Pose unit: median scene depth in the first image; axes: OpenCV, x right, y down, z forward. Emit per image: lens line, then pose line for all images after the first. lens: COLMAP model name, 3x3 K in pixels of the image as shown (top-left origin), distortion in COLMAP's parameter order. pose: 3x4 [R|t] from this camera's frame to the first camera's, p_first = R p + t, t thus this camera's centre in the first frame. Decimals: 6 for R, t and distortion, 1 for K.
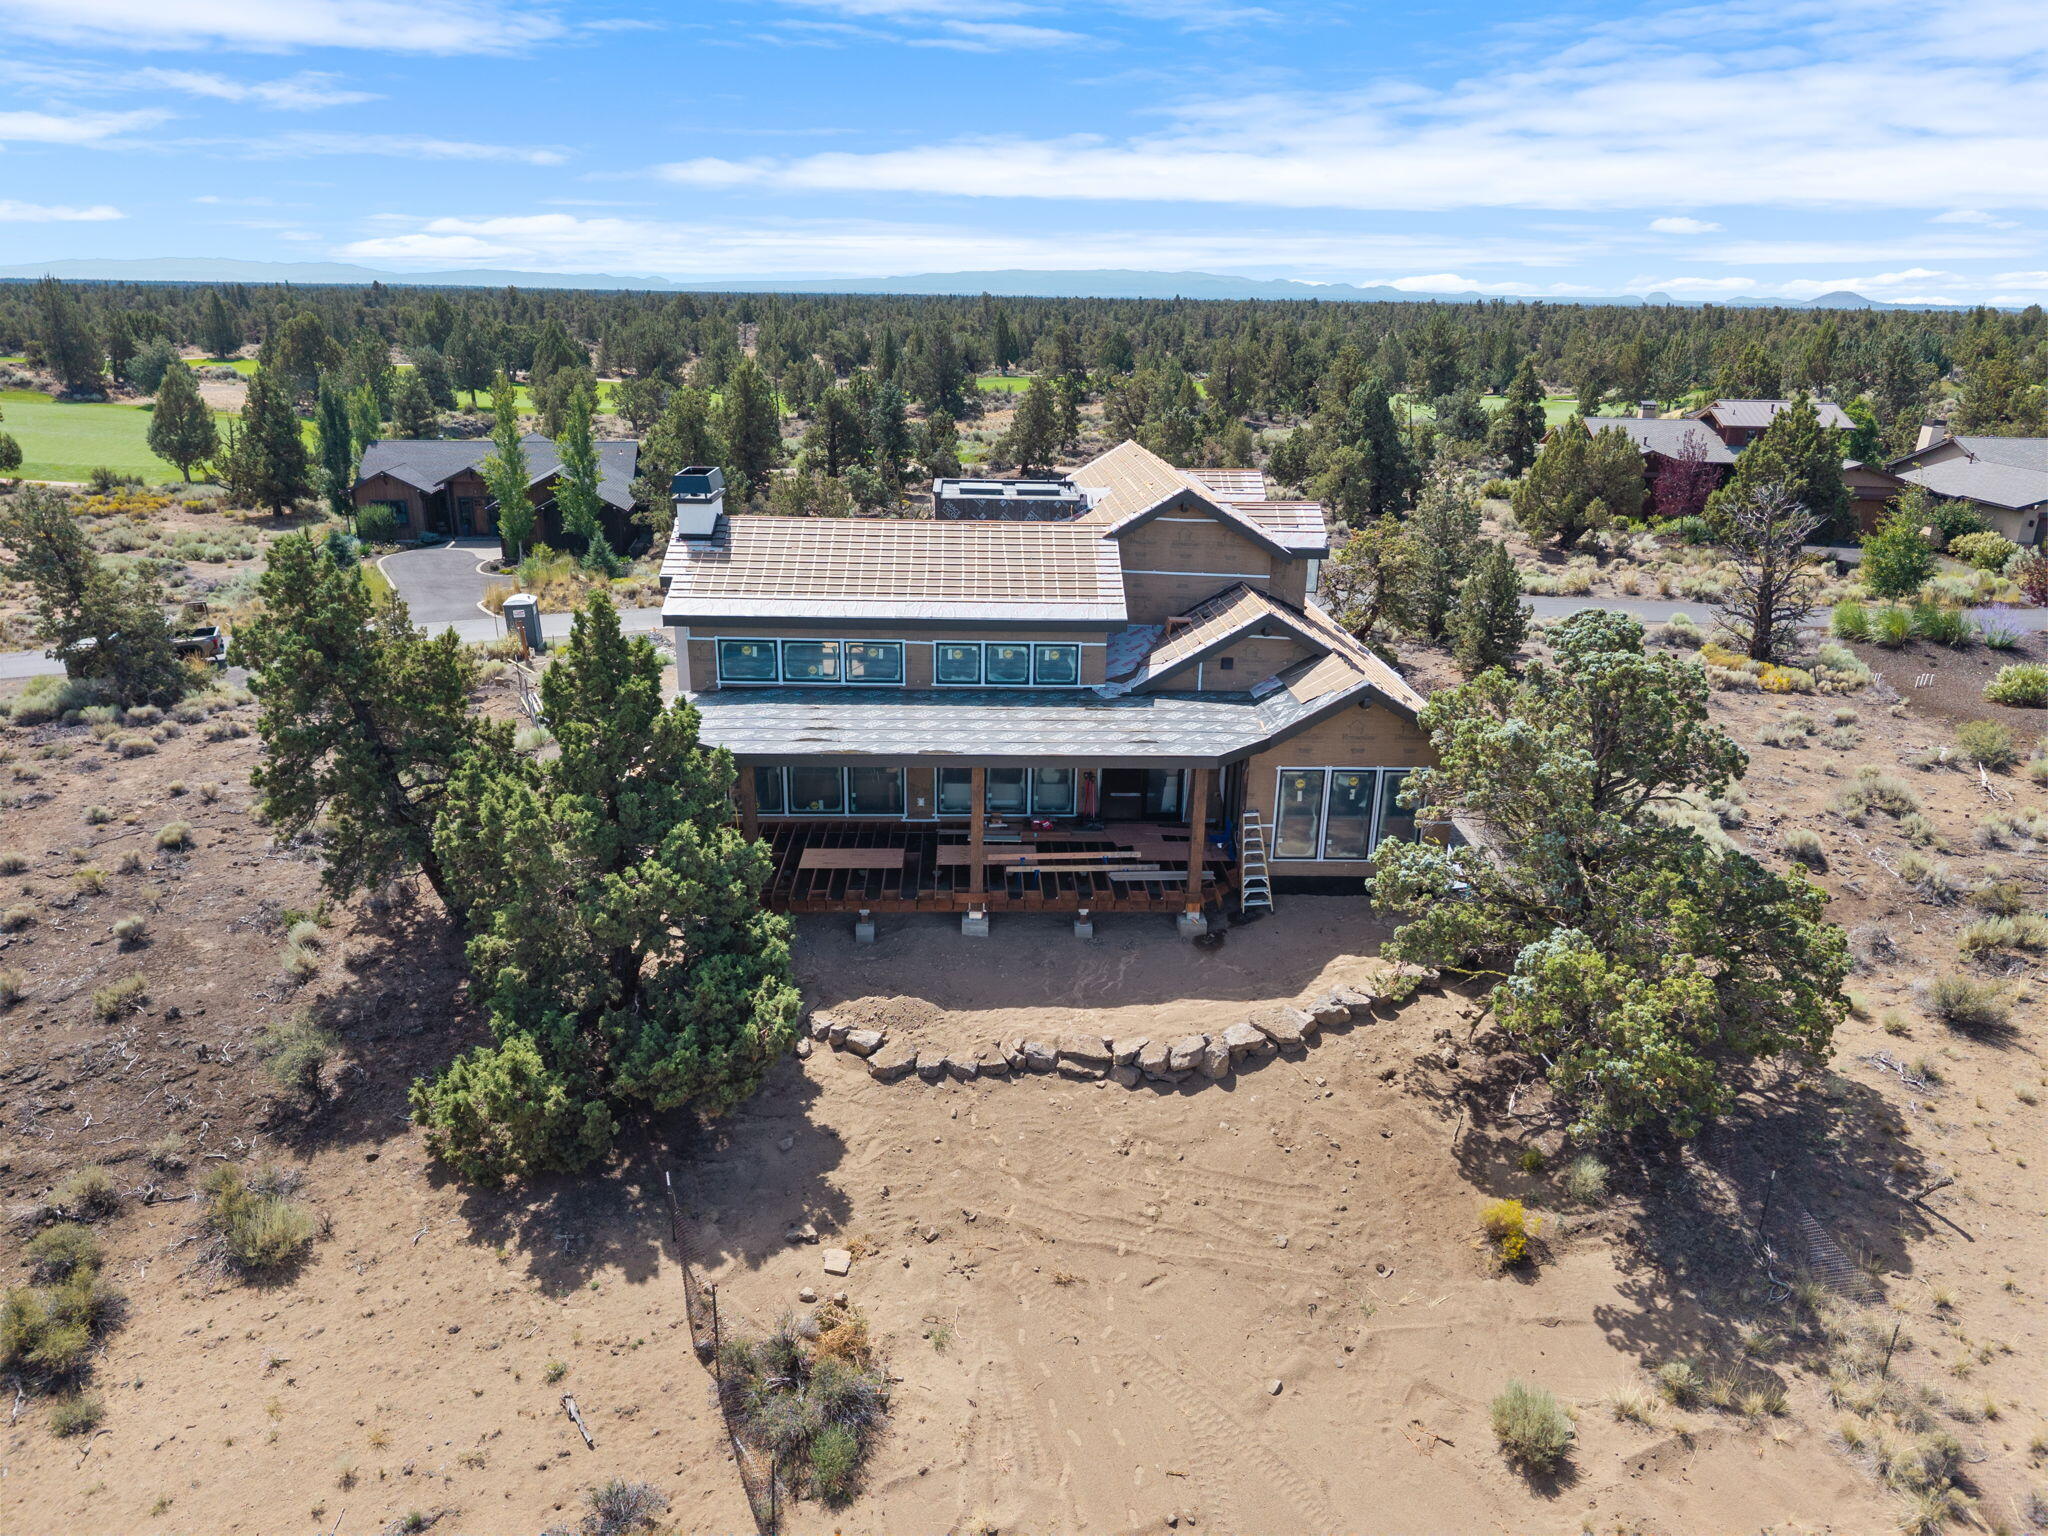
lens RADIAL K [[1437.3, 0, 1043.3], [0, 1437.3, 766.7], [0, 0, 1]] dist [0.008659, -0.010486]
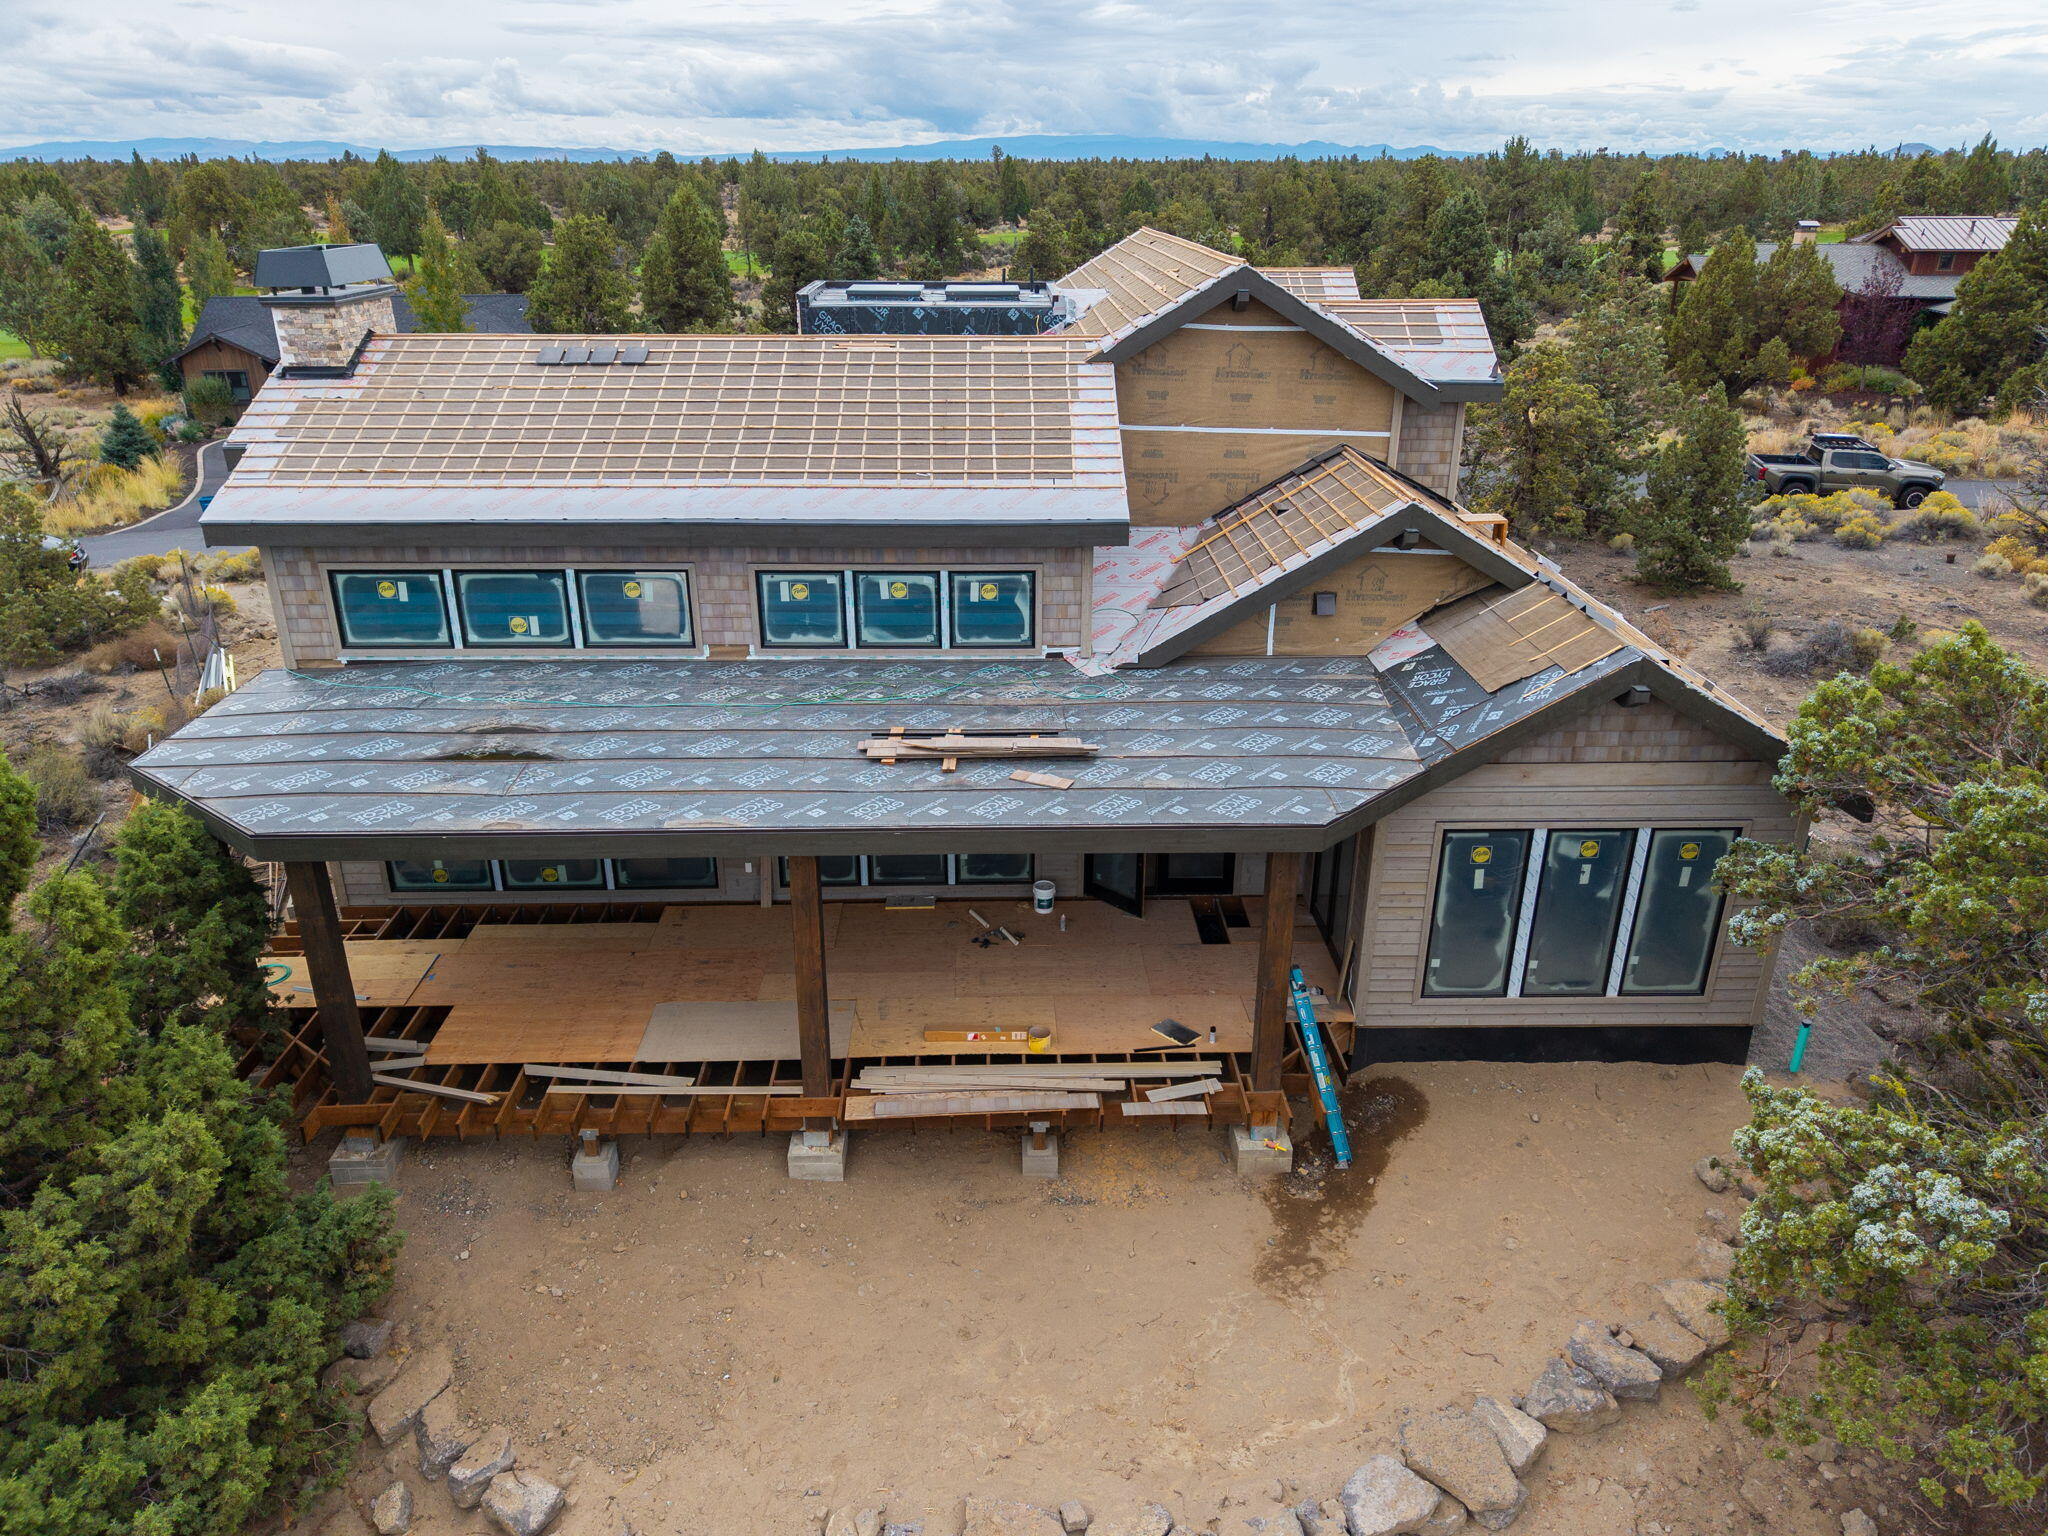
lens RADIAL K [[1437.3, 0, 1039.6], [0, 1437.3, 784.1], [0, 0, 1]] dist [0.008659, -0.010486]
pose [[0.999714, -0.008128, -0.022495, 0.036446], [0.010073, 0.996095, 0.087713, -0.053013], [0.021694, -0.087914, 0.995892, 0.473588]]
